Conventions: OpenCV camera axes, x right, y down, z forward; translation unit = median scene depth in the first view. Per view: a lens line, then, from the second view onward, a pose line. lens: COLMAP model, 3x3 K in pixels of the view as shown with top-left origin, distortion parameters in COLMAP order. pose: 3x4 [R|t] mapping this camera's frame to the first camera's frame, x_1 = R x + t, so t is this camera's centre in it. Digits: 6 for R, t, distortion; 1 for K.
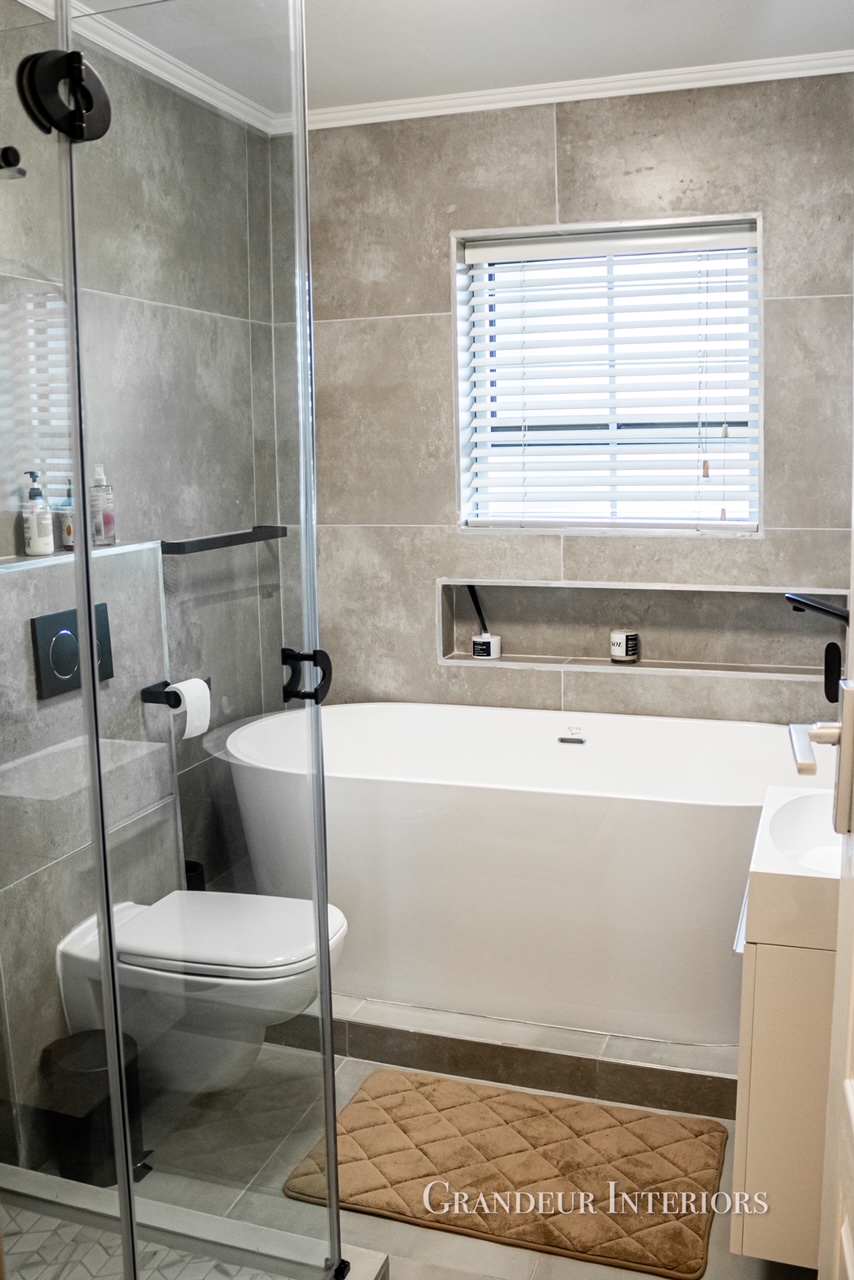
lens RADIAL K [[1036.0, 0, 454.0], [0, 1036.0, 642.2], [0, 0, 1]] dist [-0.176626, 0.148361]
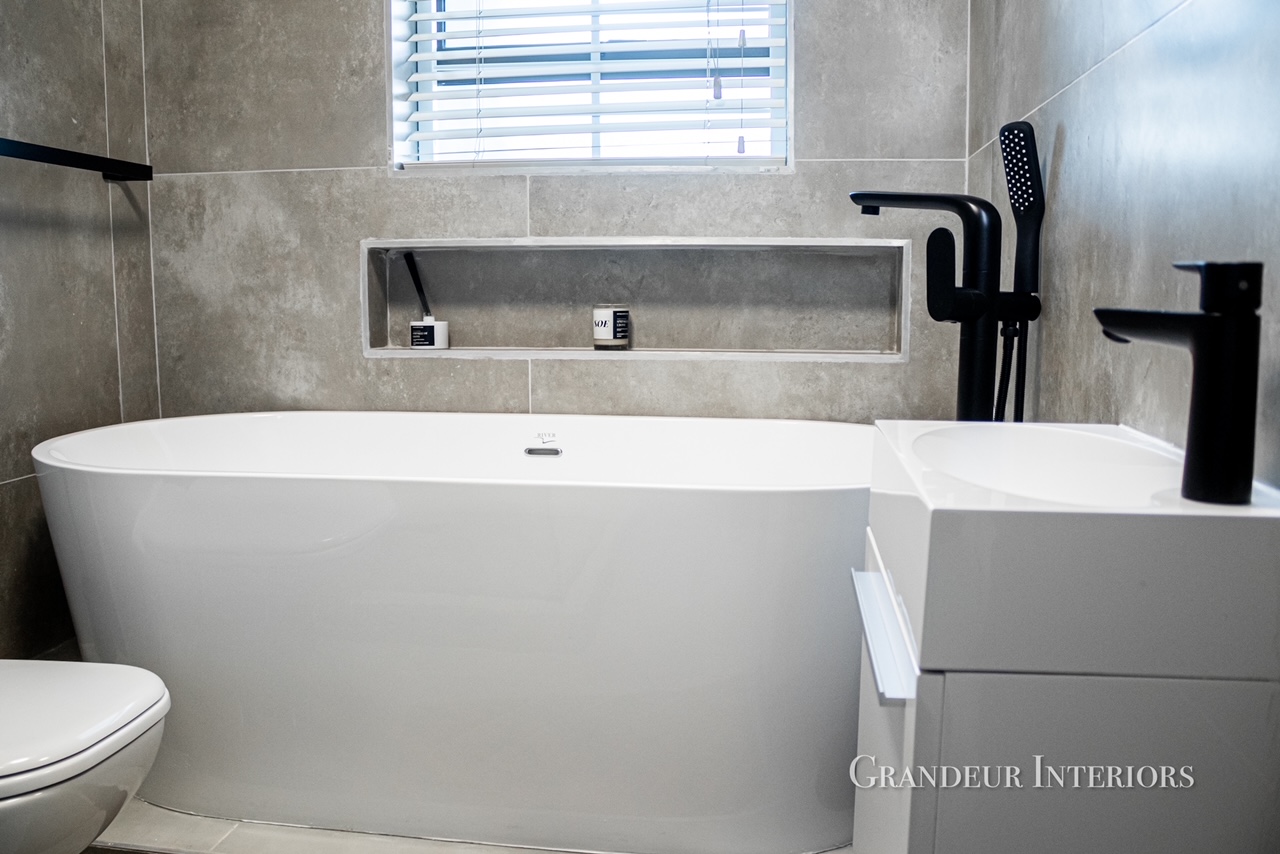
lens RADIAL K [[1036.0, 0, 640.0], [0, 1036.0, 427.0], [0, 0, 1]] dist [-0.176626, 0.148361]
pose [[0.980014, -0.009161, 0.198719, 0.033788], [0.011431, 0.999882, -0.010275, 0.084321], [-0.198602, 0.012341, 0.980003, 0.249741]]
